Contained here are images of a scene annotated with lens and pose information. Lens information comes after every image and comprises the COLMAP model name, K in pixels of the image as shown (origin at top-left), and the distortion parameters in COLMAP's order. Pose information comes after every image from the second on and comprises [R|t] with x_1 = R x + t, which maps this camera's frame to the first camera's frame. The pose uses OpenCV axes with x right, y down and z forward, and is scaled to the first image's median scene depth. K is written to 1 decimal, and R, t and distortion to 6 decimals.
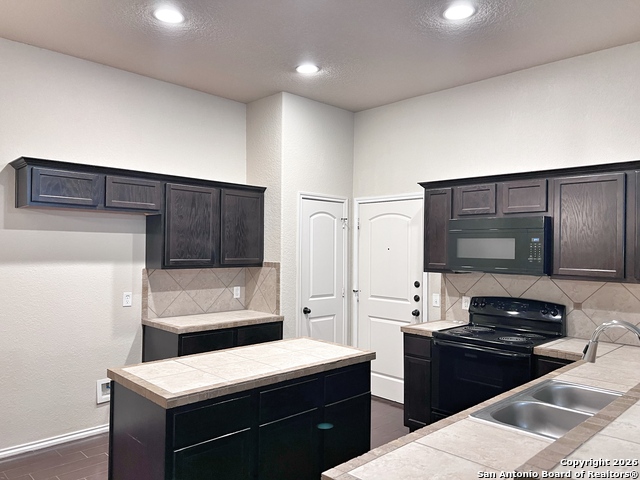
lens RADIAL K [[481.0, 0, 321.0], [0, 481.0, 241.5], [0, 0, 1]] dist [0.058412, -0.000705]
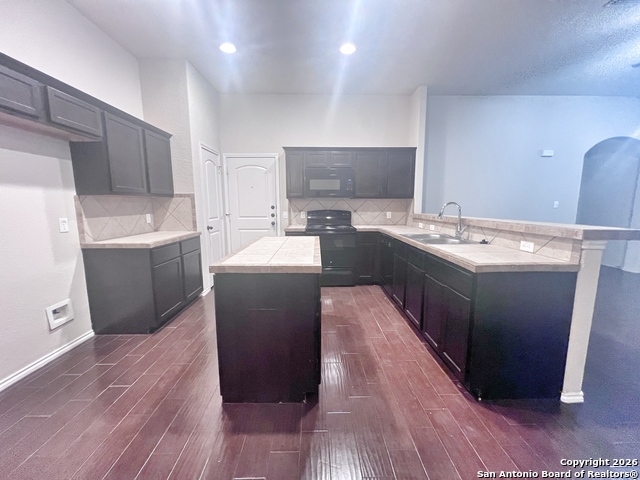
lens RADIAL K [[255.7, 0, 319.3], [0, 255.7, 239.2], [0, 0, 1]] dist [0.001603, -0.000097]
pose [[0.687923, -0.114408, 0.716710, -0.380224], [0.001310, 0.987692, 0.156408, 0.059298], [-0.725783, -0.106658, 0.679606, 0.229994]]
